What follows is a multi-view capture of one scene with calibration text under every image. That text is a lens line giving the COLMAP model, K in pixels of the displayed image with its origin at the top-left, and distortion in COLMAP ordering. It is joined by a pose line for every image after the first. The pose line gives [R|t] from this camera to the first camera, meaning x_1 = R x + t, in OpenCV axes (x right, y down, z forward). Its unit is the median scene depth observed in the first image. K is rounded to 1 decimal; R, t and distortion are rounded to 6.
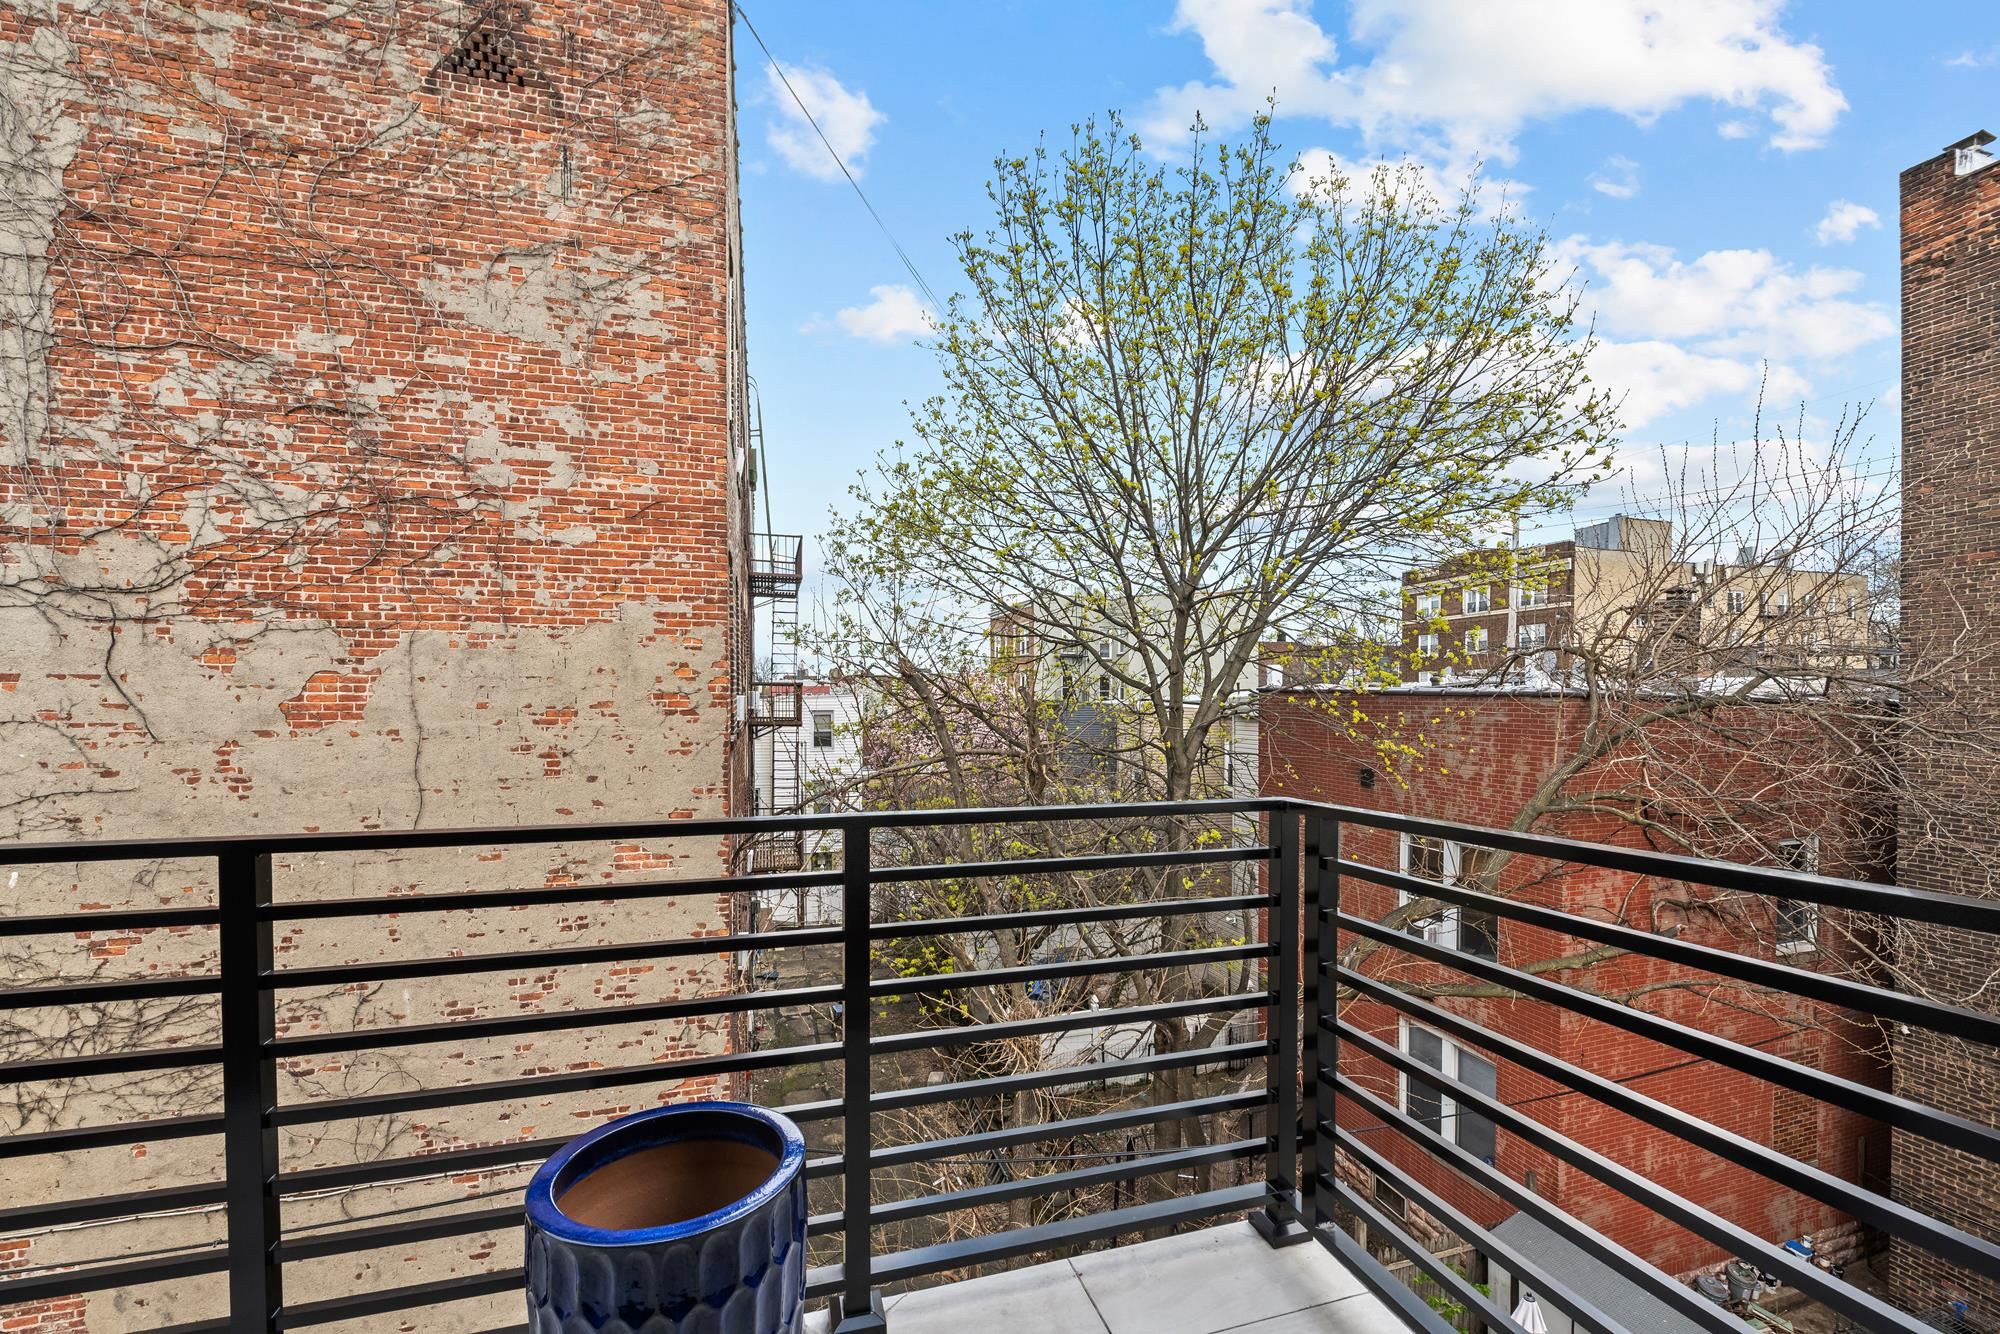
lens RADIAL K [[807.3, 0, 1003.5], [0, 807.3, 703.7], [0, 0, 1]] dist [0.000229, -0.000074]
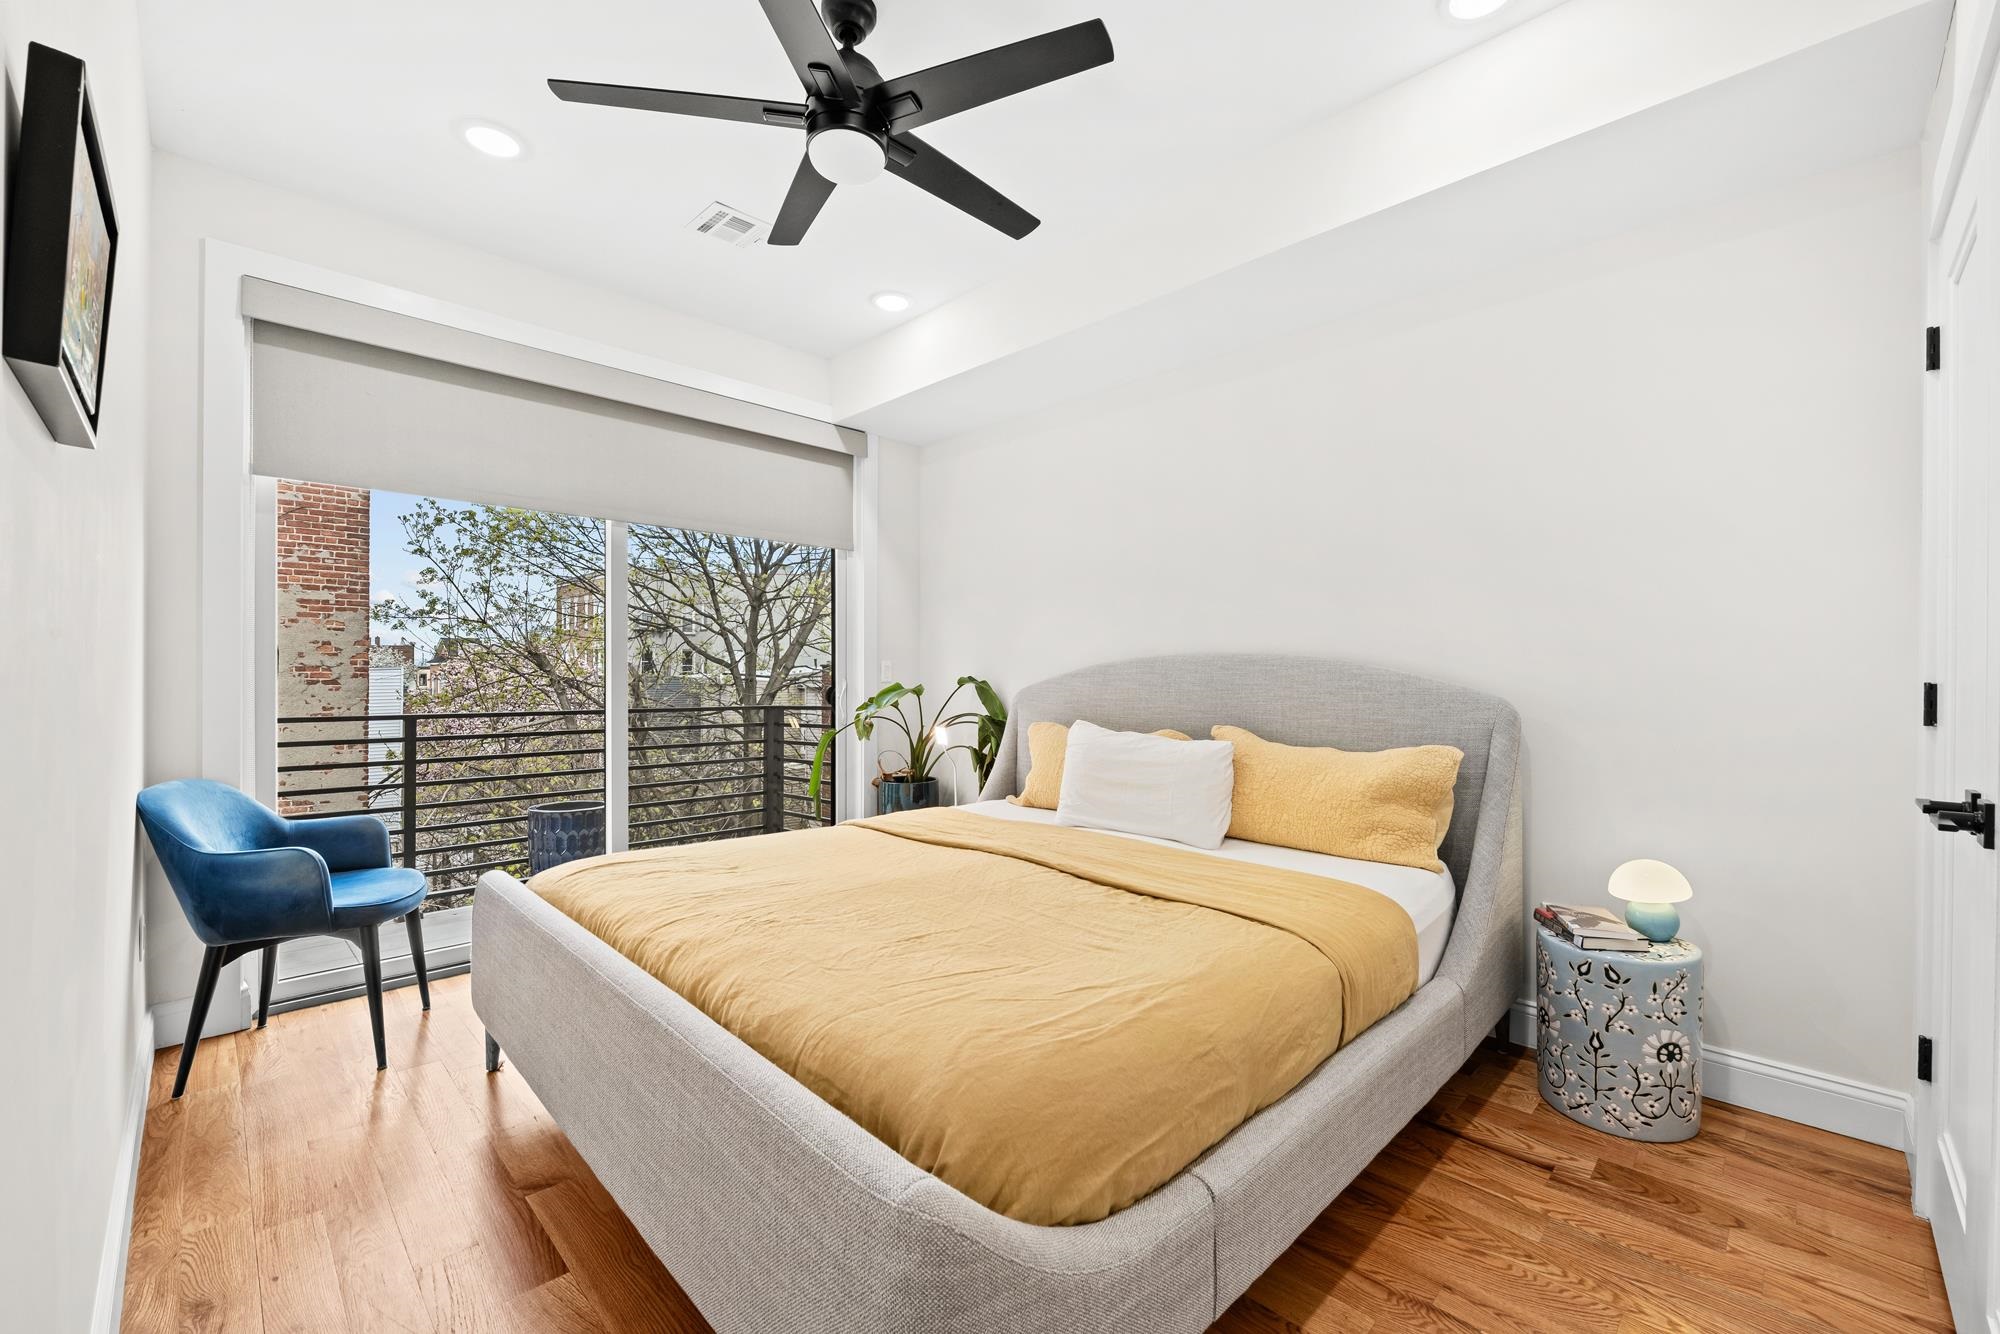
lens RADIAL K [[807.3, 0, 1002.9], [0, 807.3, 676.7], [0, 0, 1]] dist [0.000229, -0.000074]
pose [[0.876035, 0.000689, 0.482248, -0.093556], [0.000626, 0.999997, -0.002566, 0.006233], [-0.482248, 0.002550, 0.876031, -0.553805]]
